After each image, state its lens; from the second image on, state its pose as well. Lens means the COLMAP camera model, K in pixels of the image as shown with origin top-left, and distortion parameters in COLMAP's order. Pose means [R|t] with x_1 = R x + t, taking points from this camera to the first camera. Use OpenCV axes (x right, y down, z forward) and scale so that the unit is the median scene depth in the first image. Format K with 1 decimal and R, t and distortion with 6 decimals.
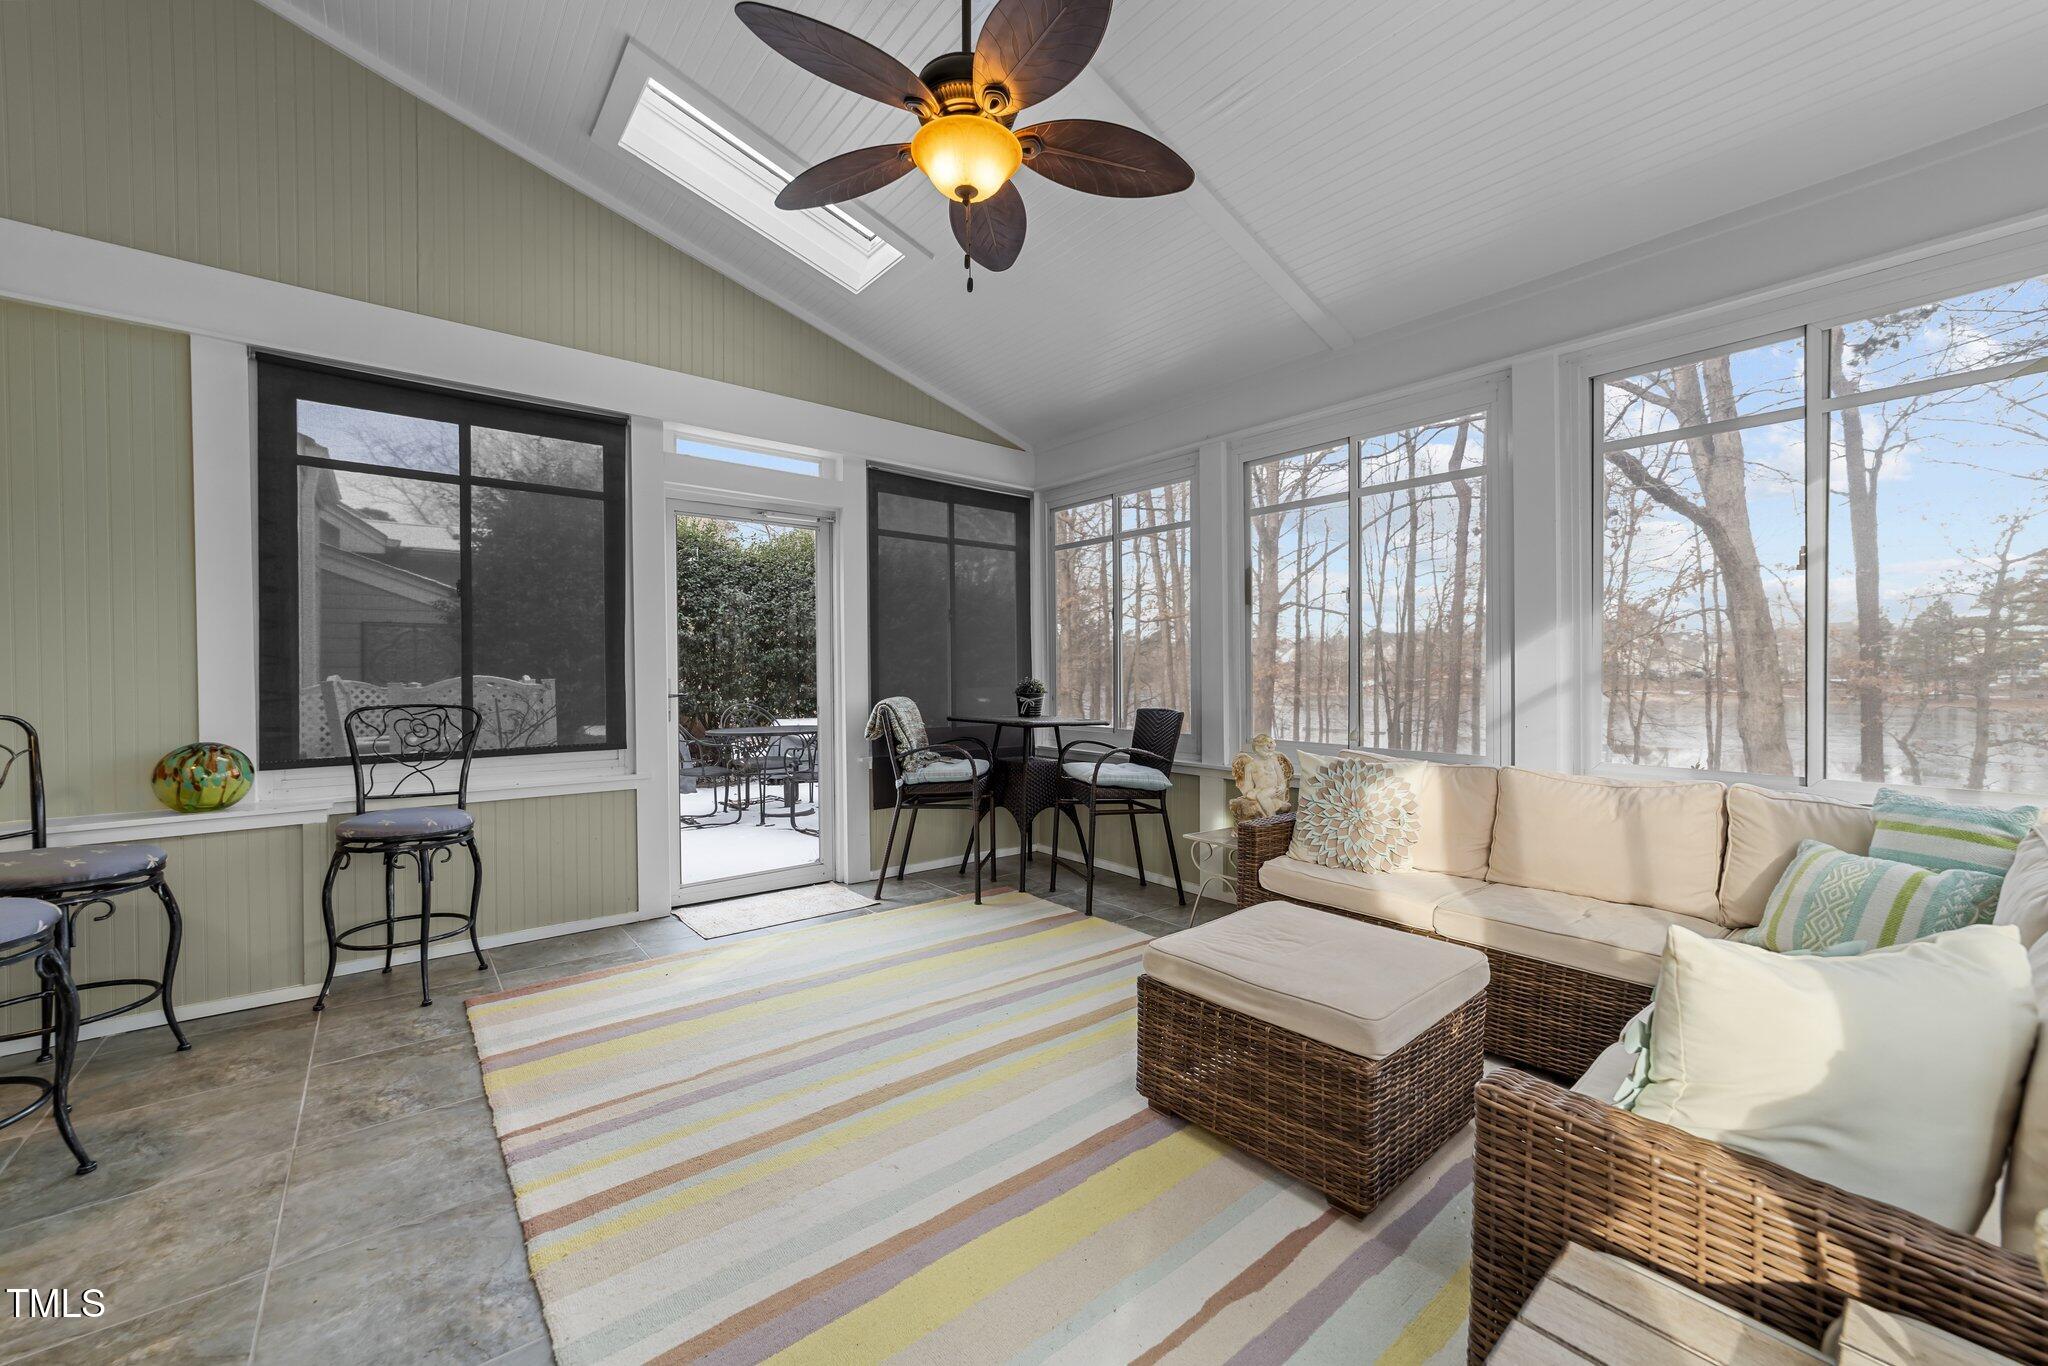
lens RADIAL K [[786.8, 0, 1026.6], [0, 786.8, 680.8], [0, 0, 1]] dist [-0.017107, 0.007695]
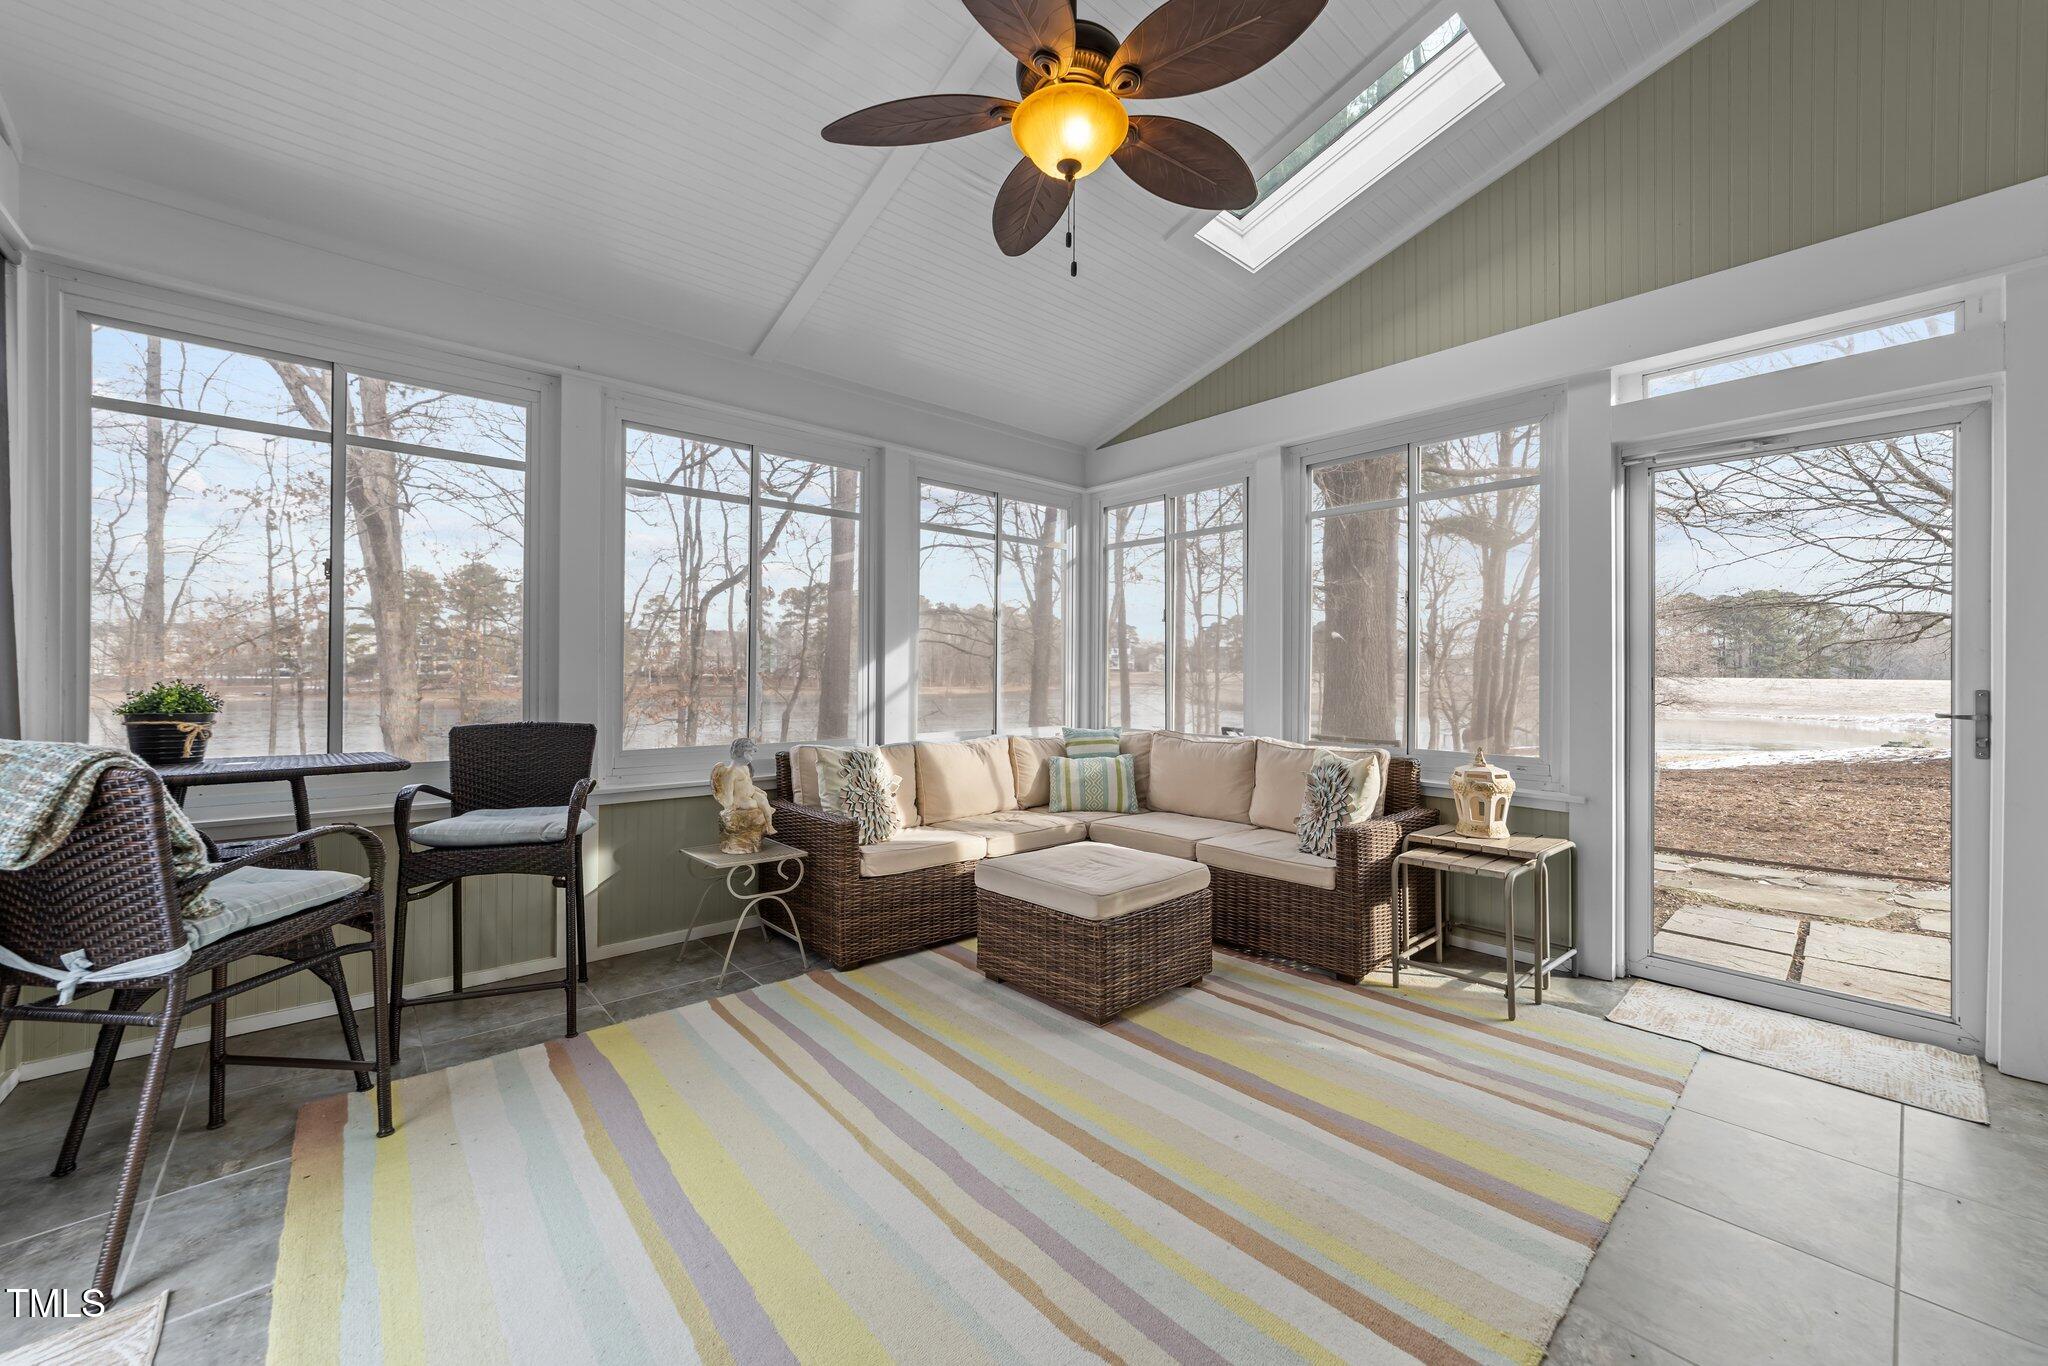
lens RADIAL K [[786.8, 0, 1026.6], [0, 786.8, 680.8], [0, 0, 1]] dist [-0.017107, 0.007695]
pose [[-0.041030, -0.003661, 0.999151, -0.721597], [0.000477, 0.999993, 0.003684, -0.000105], [-0.999158, 0.000628, -0.041028, 0.795301]]
